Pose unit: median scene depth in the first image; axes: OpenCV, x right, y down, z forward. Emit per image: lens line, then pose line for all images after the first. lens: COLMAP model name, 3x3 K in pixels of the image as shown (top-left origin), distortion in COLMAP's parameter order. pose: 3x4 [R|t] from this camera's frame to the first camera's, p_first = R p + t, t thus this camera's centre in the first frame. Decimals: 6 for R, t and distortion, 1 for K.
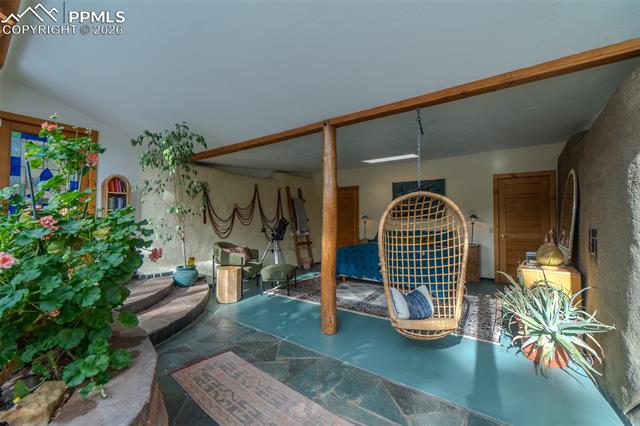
lens RADIAL K [[273.1, 0, 320.0], [0, 273.1, 213.0], [0, 0, 1]] dist [-0.000685, 0.000020]
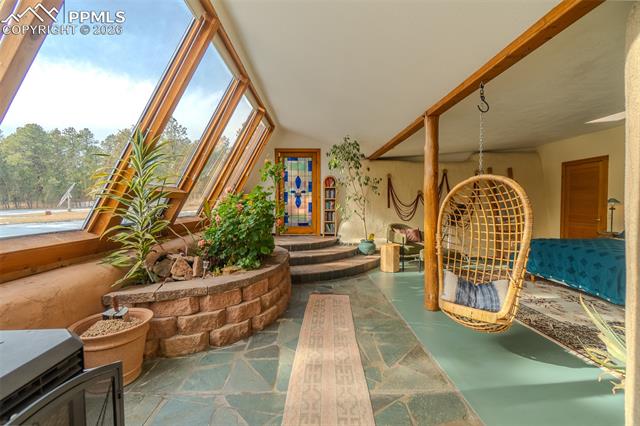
lens RADIAL K [[278.1, 0, 317.8], [0, 278.1, 210.9], [0, 0, 1]] dist [-0.001637, -0.000014]
pose [[0.617884, 0.017864, -0.786066, 0.434848], [0.020422, 0.999040, 0.038756, -0.003003], [0.786004, -0.040000, 0.616926, -0.016582]]
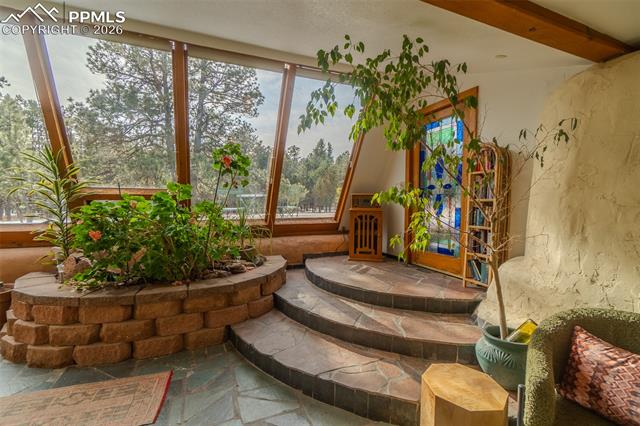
lens RADIAL K [[278.1, 0, 317.8], [0, 278.1, 210.9], [0, 0, 1]] dist [-0.001637, -0.000014]
pose [[-0.526122, 0.025212, -0.850035, 0.002825], [0.002298, 0.999599, 0.028225, -0.002948], [0.850406, 0.012897, -0.525969, 0.997896]]
